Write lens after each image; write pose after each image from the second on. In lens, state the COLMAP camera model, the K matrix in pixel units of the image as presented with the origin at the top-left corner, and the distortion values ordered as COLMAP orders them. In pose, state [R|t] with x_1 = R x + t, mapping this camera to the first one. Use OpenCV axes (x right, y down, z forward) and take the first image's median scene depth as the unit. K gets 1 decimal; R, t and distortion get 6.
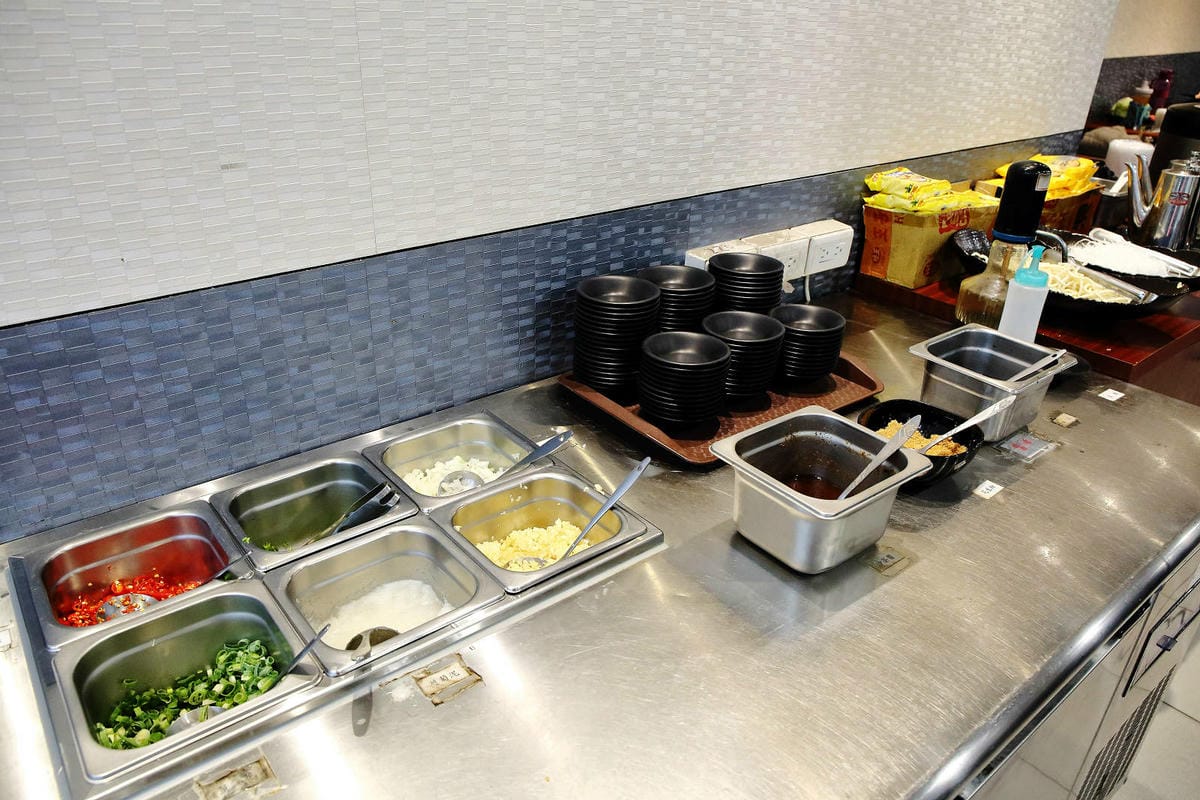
lens RADIAL K [[822.6, 0, 600.0], [0, 822.6, 400.0], [0, 0, 1]] dist [-0.003345, 0.001088]
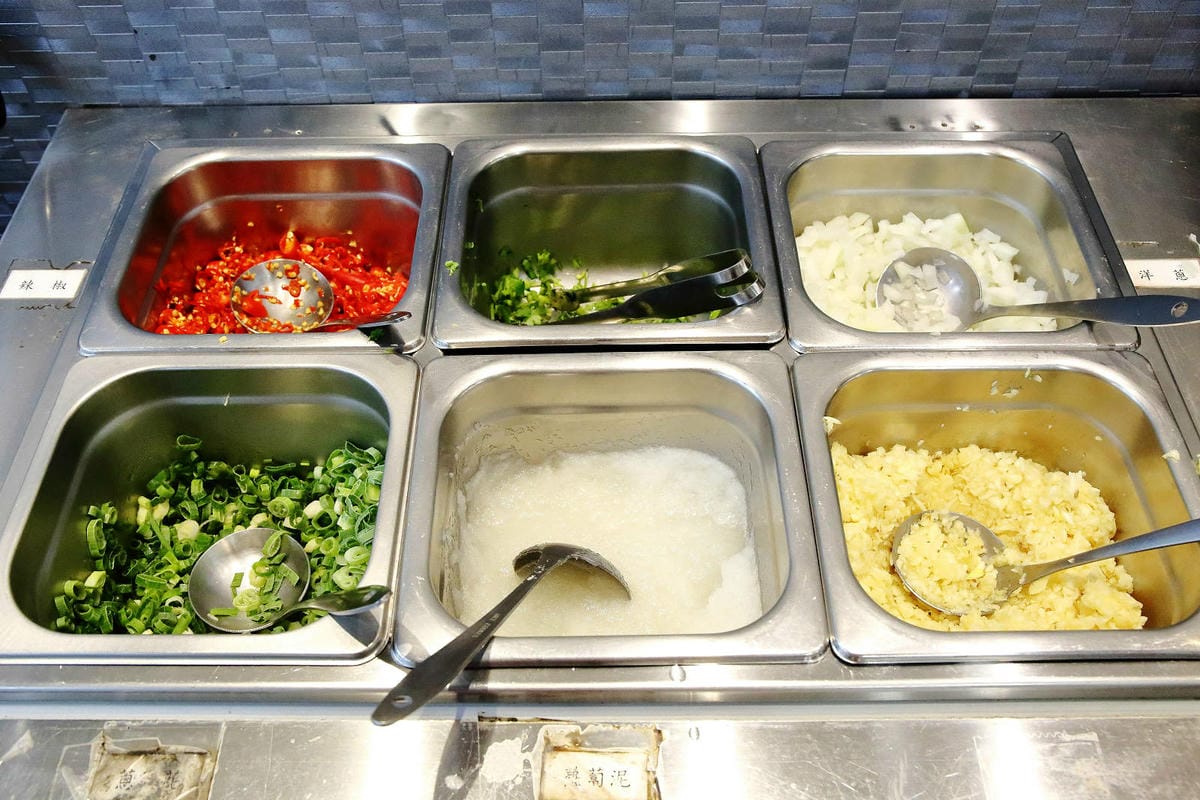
lens RADIAL K [[1105.0, 0, 600.0], [0, 1105.0, 400.0], [0, 0, 1]] dist [-0.038097, -0.001849]
pose [[0.776402, 0.467219, -0.422974, -0.022016], [-0.260093, 0.848850, 0.460223, -0.093636], [0.574066, -0.247306, 0.780569, 0.449822]]
